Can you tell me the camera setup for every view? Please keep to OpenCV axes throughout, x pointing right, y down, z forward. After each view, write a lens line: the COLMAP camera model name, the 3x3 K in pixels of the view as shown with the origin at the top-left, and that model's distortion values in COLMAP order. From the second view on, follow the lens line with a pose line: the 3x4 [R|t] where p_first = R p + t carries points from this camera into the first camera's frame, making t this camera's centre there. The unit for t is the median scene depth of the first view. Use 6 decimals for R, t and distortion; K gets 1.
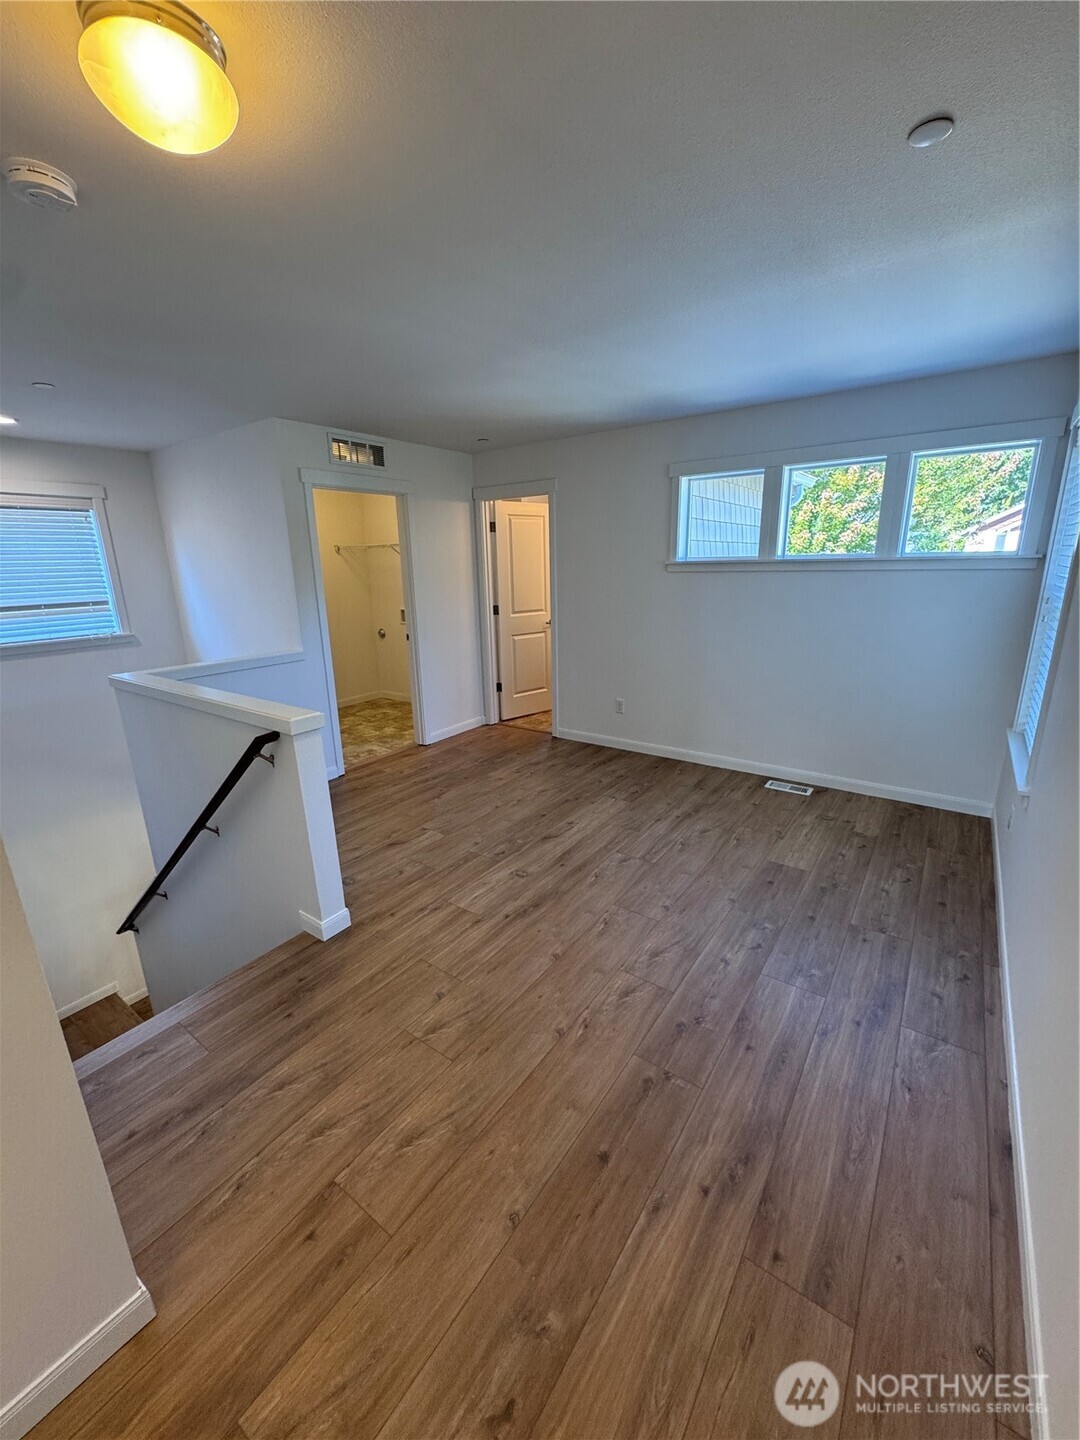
lens RADIAL K [[575.6, 0, 537.1], [0, 575.6, 718.8], [0, 0, 1]] dist [0.000369, 0.000548]
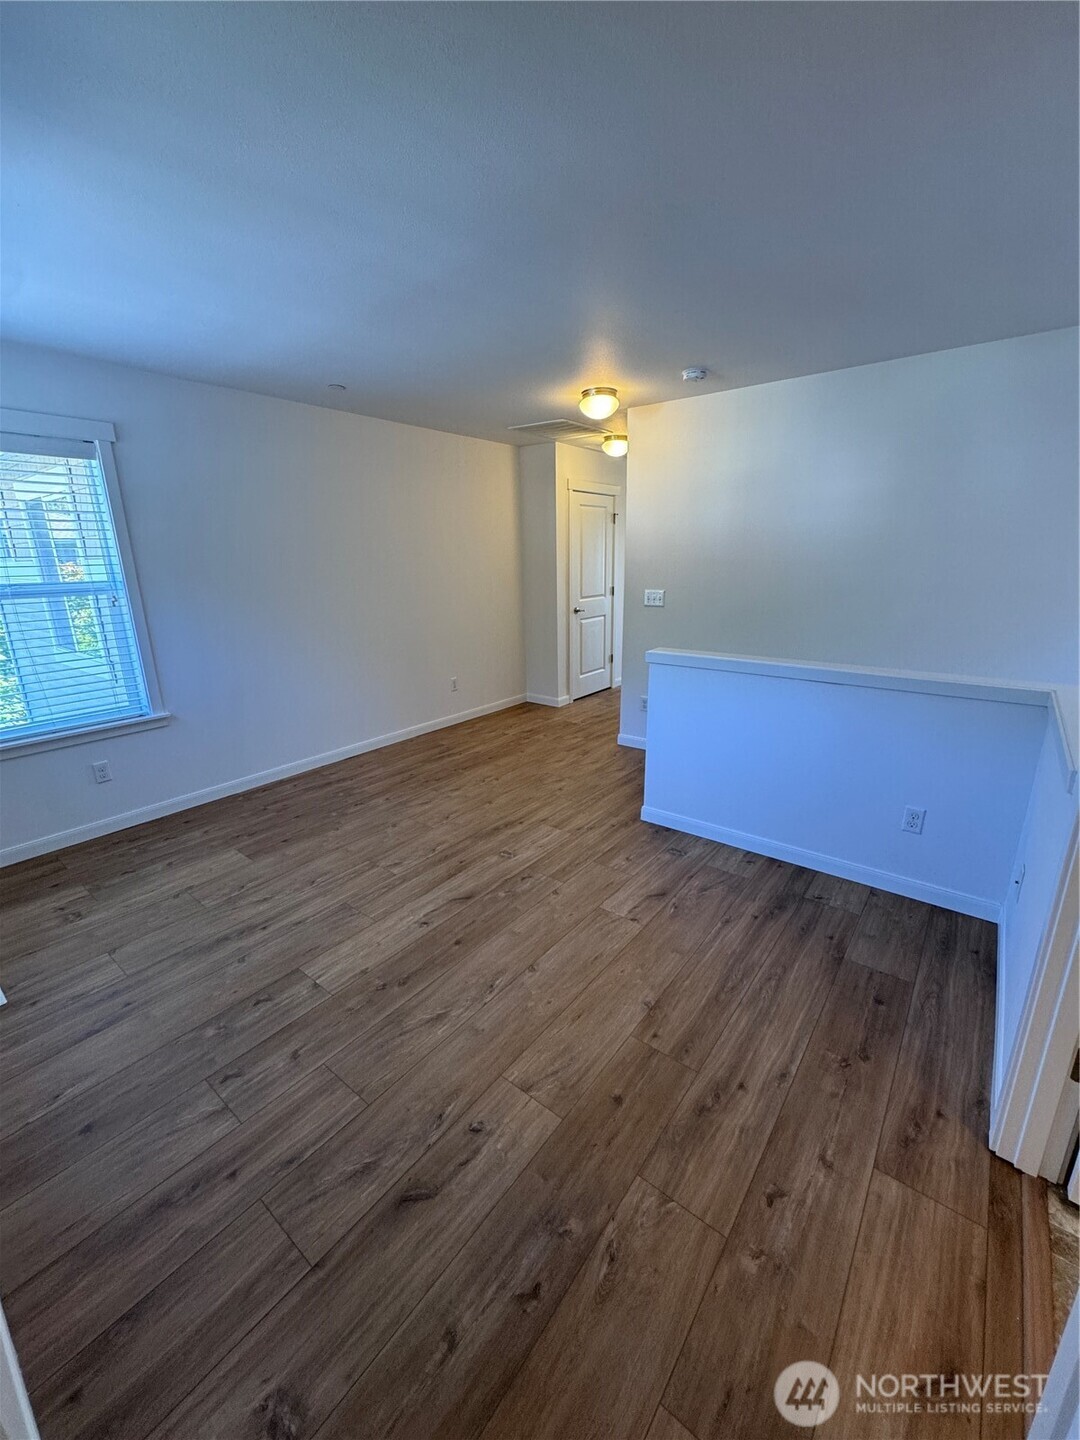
lens RADIAL K [[575.6, 0, 537.1], [0, 575.6, 718.8], [0, 0, 1]] dist [0.000369, 0.000548]
pose [[-0.998341, 0.023085, 0.052742, -0.129973], [0.047090, 0.854461, 0.517377, -0.415882], [-0.033123, 0.519003, -0.854131, 1.592887]]
